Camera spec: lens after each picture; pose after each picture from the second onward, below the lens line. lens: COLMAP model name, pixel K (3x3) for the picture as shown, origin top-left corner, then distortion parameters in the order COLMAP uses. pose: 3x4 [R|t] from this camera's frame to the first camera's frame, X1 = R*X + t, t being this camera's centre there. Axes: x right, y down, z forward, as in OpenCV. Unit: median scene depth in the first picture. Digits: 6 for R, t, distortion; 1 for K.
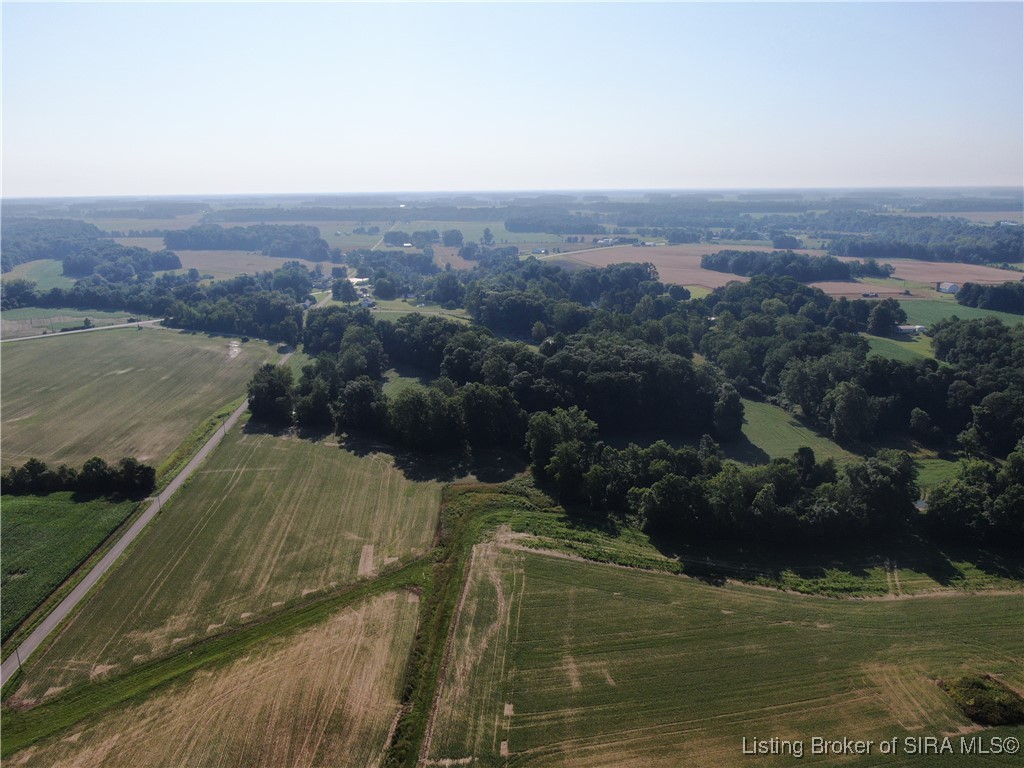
lens RADIAL K [[724.6, 0, 510.1], [0, 724.6, 383.8], [0, 0, 1]] dist [-0.021881, 0.012956]
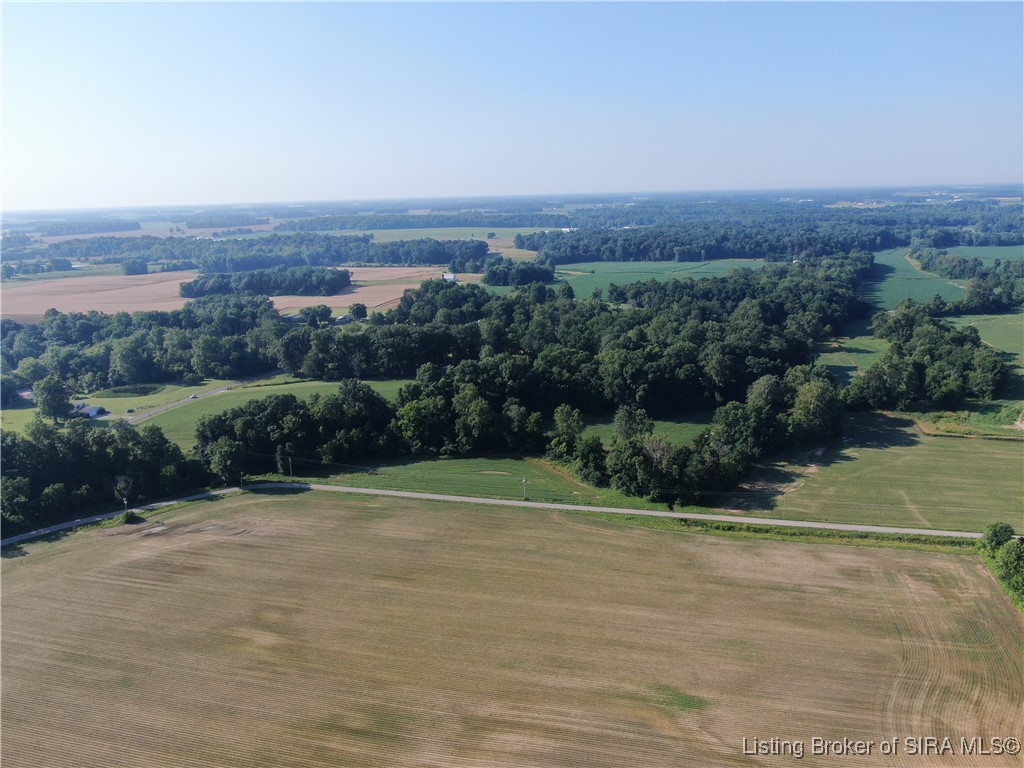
lens RADIAL K [[724.6, 0, 512.9], [0, 724.6, 389.0], [0, 0, 1]] dist [-0.021881, 0.012956]
pose [[0.339506, -0.243039, 0.908663, -1.561643], [0.266753, 0.951257, 0.154764, -0.335670], [-0.901986, 0.189845, 0.387789, 1.314984]]
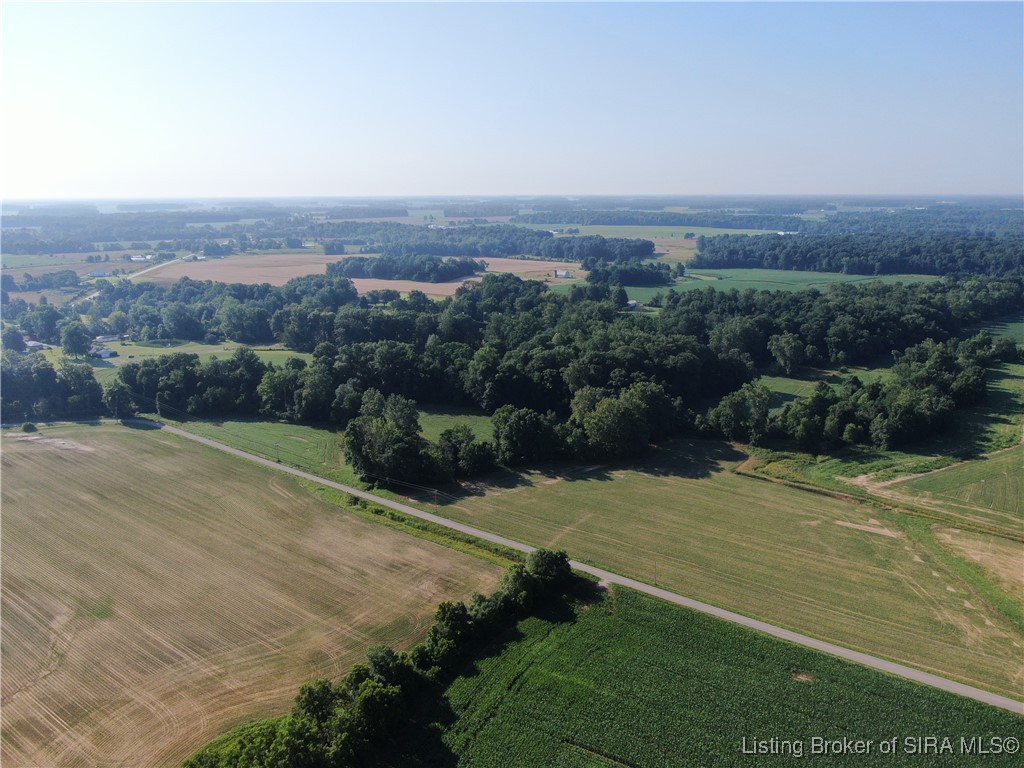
lens RADIAL K [[724.6, 0, 508.4], [0, 724.6, 379.3], [0, 0, 1]] dist [-0.021881, 0.012956]
pose [[0.670976, -0.176181, 0.720244, -1.209159], [0.189799, 0.979809, 0.062858, -0.141668], [-0.716776, 0.094526, 0.690867, 0.556034]]
